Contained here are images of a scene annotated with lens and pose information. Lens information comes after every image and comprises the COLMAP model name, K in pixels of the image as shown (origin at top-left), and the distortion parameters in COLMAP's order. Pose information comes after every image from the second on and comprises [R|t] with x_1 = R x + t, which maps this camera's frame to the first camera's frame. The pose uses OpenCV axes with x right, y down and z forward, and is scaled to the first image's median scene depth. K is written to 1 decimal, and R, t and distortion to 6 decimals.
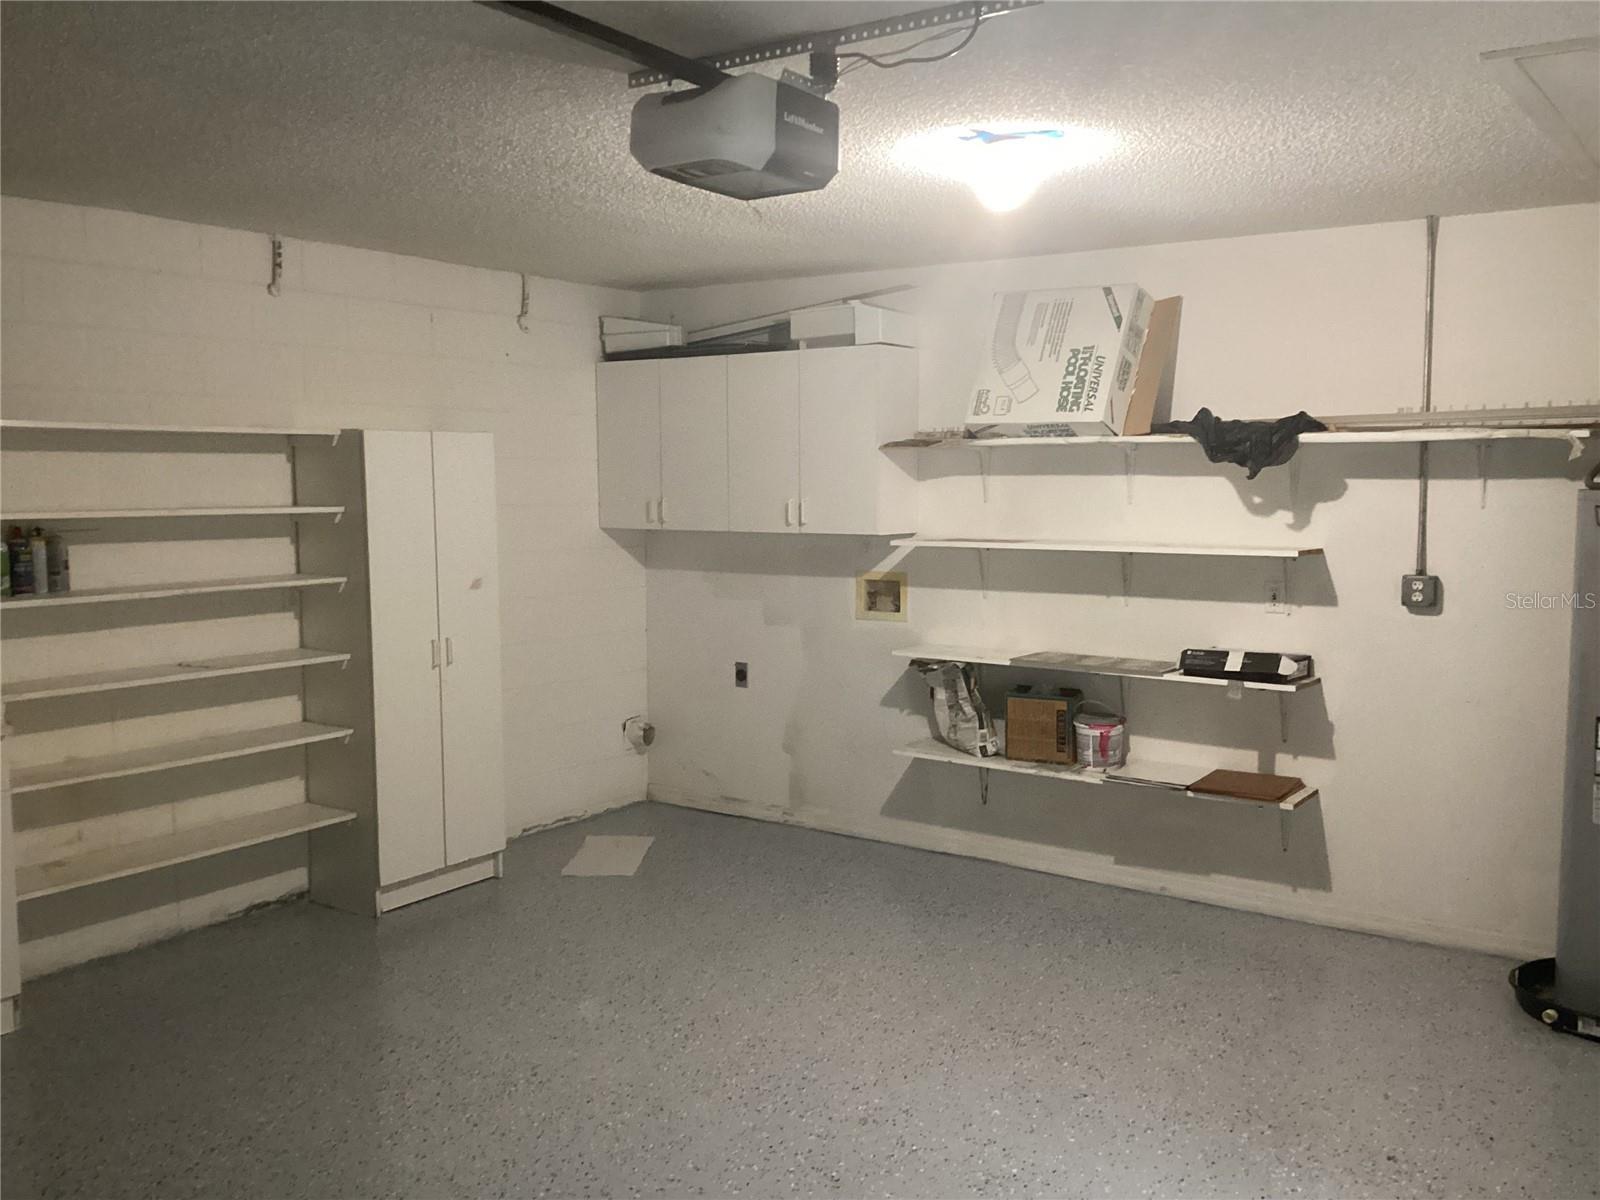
lens RADIAL K [[1437.8, 0, 798.5], [0, 1437.8, 602.1], [0, 0, 1]] dist [0.109557, -0.206598]
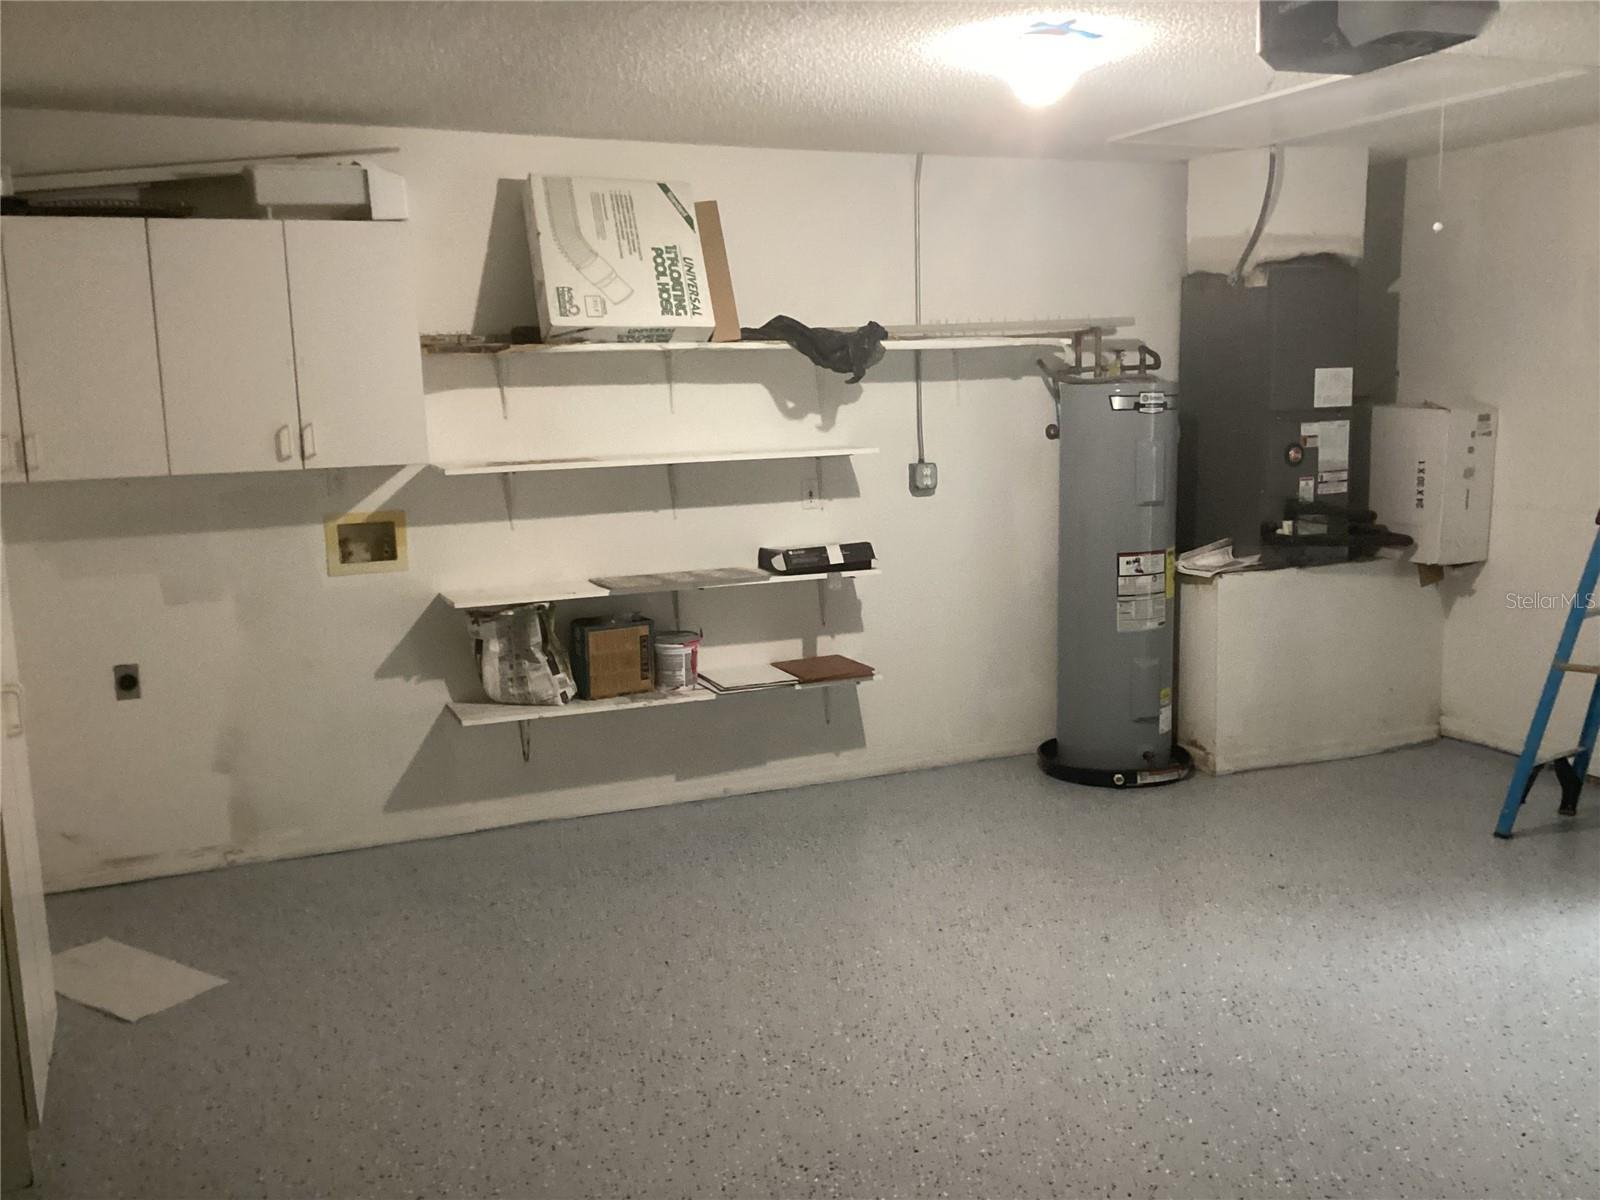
lens RADIAL K [[1437.8, 0, 798.5], [0, 1437.8, 602.1], [0, 0, 1]] dist [0.109557, -0.206598]
pose [[0.511950, -0.144439, 0.846785, -0.575219], [0.100252, 0.989072, 0.108099, -0.039331], [-0.853145, 0.029550, 0.520836, 0.431728]]
